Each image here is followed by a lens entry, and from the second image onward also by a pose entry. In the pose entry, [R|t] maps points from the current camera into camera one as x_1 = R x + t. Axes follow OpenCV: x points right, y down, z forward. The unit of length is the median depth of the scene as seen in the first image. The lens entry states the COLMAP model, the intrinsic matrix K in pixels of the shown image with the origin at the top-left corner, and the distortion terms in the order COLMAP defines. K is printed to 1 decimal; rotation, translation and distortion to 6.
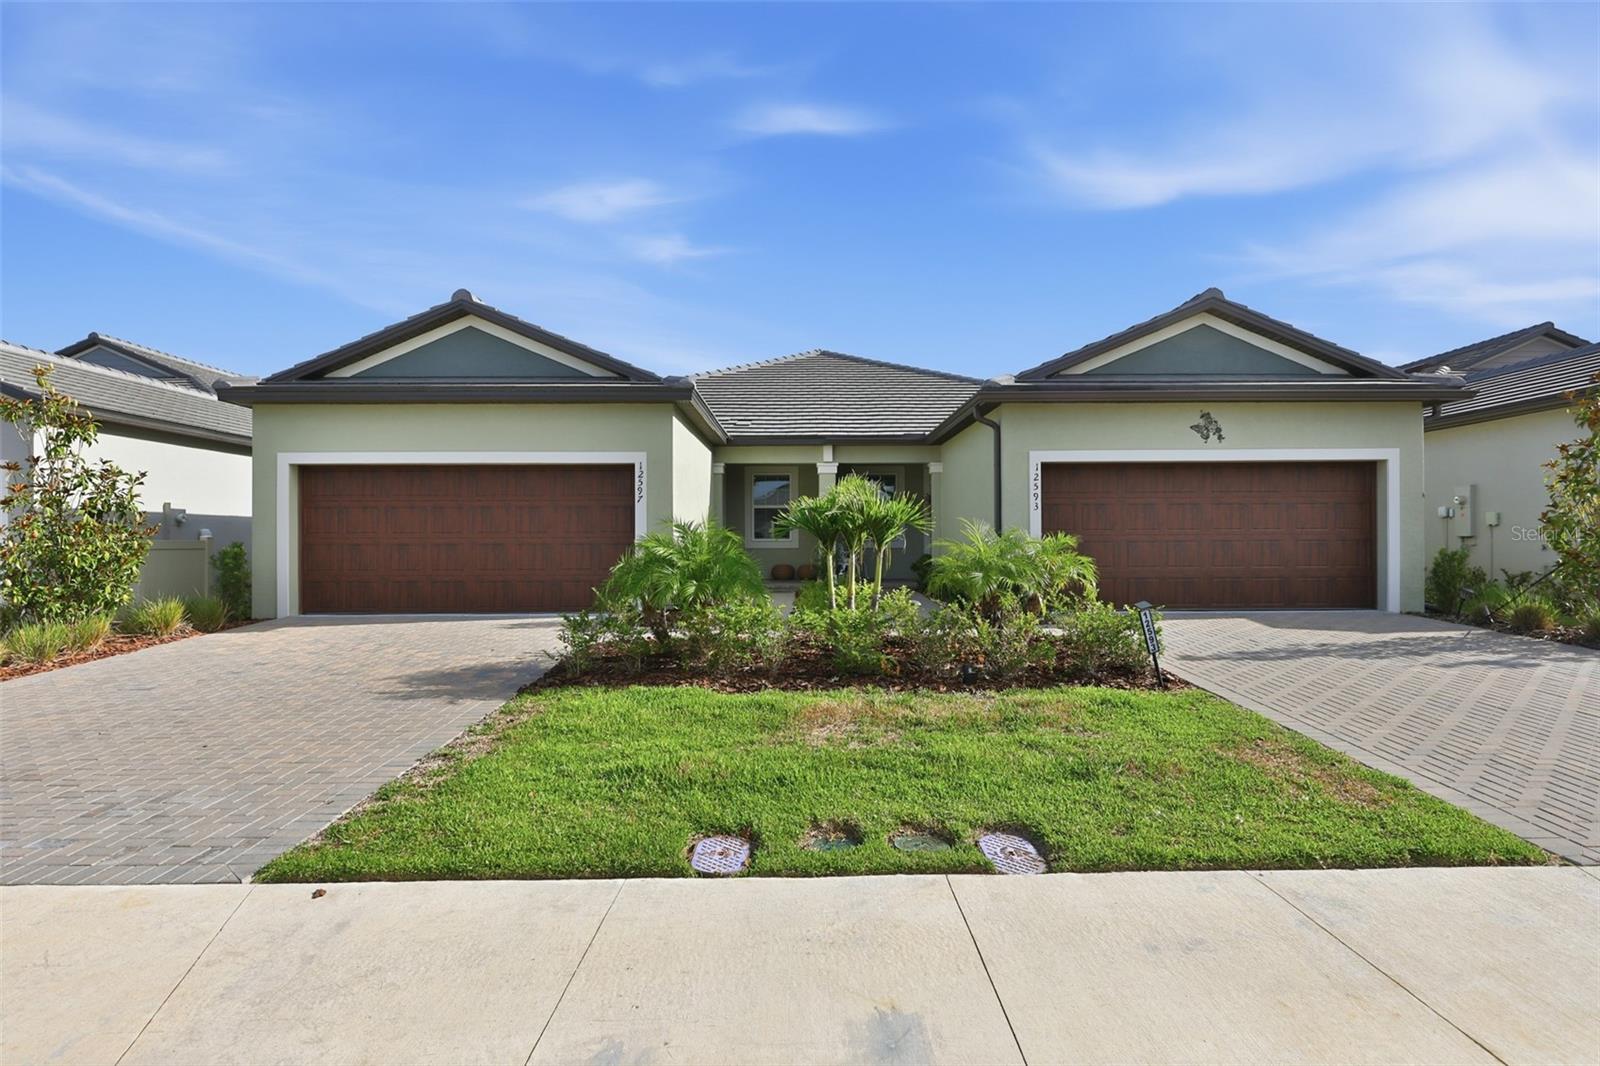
lens RADIAL K [[833.1, 0, 800.2], [0, 833.1, 529.4], [0, 0, 1]] dist [0.001544, 0.001144]
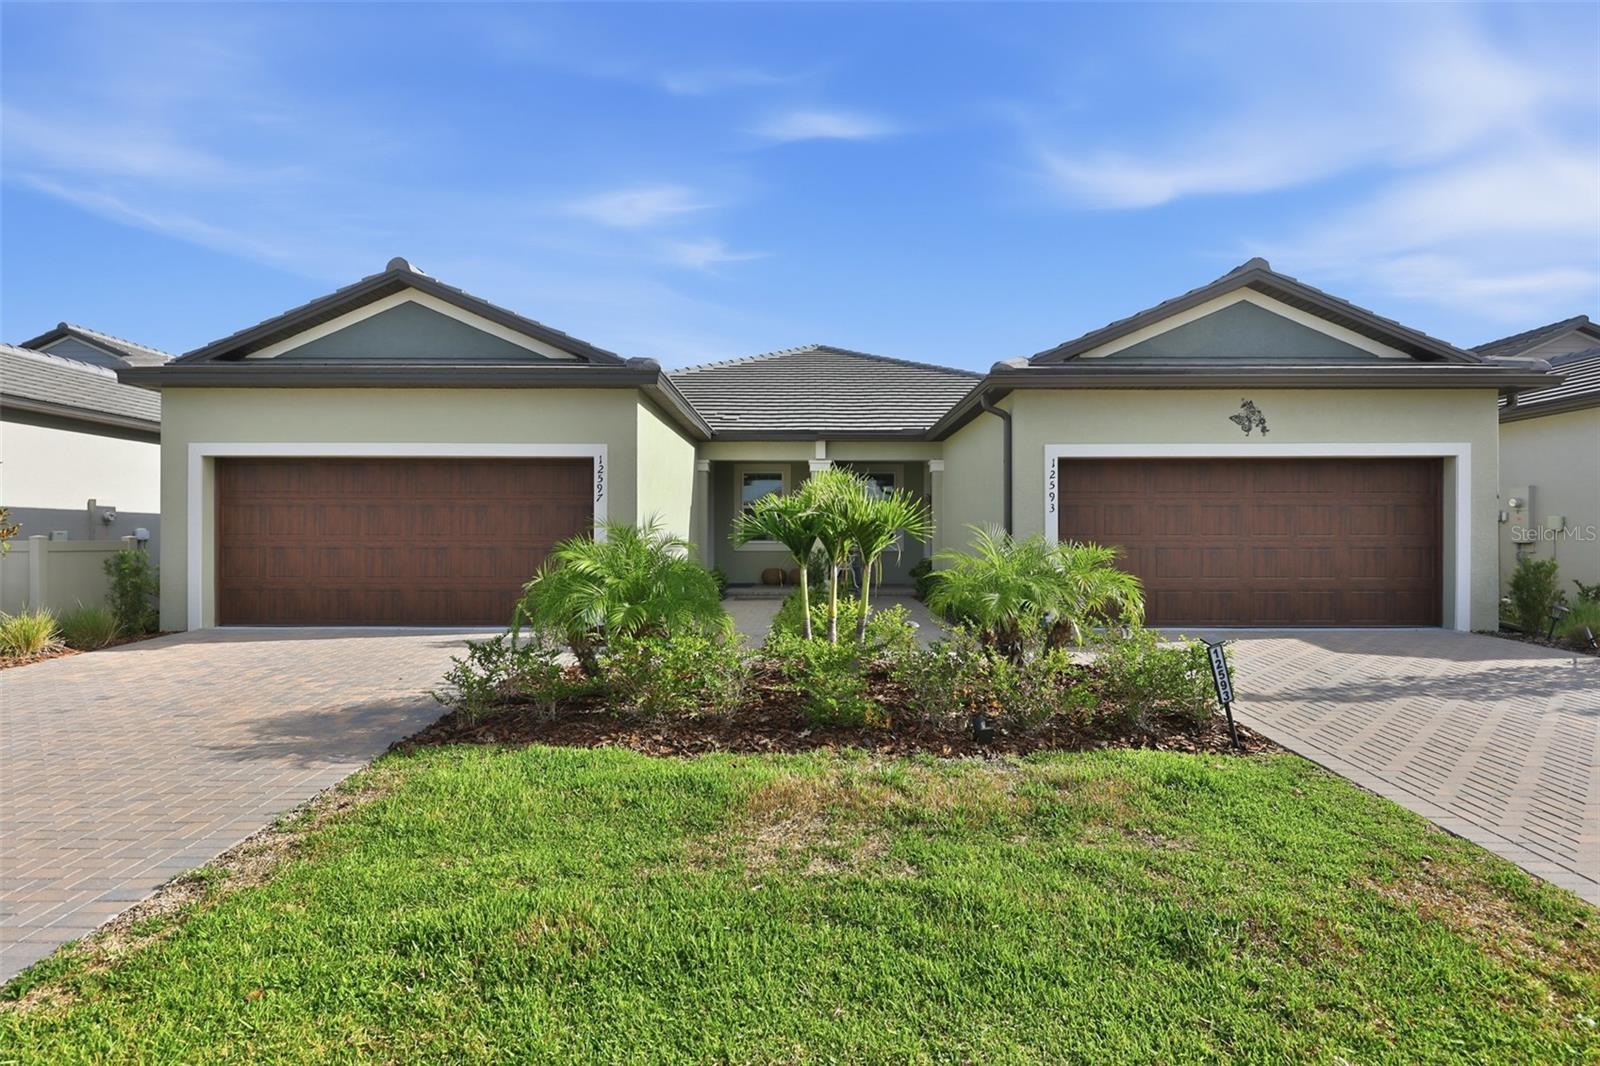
lens RADIAL K [[783.3, 0, 804.4], [0, 783.3, 535.7], [0, 0, 1]] dist [0.012518, -0.000635]
pose [[0.999984, 0.004450, -0.003514, 0.026136], [-0.004416, 0.999943, 0.009692, -0.005168], [0.003557, -0.009677, 0.999947, 0.173397]]
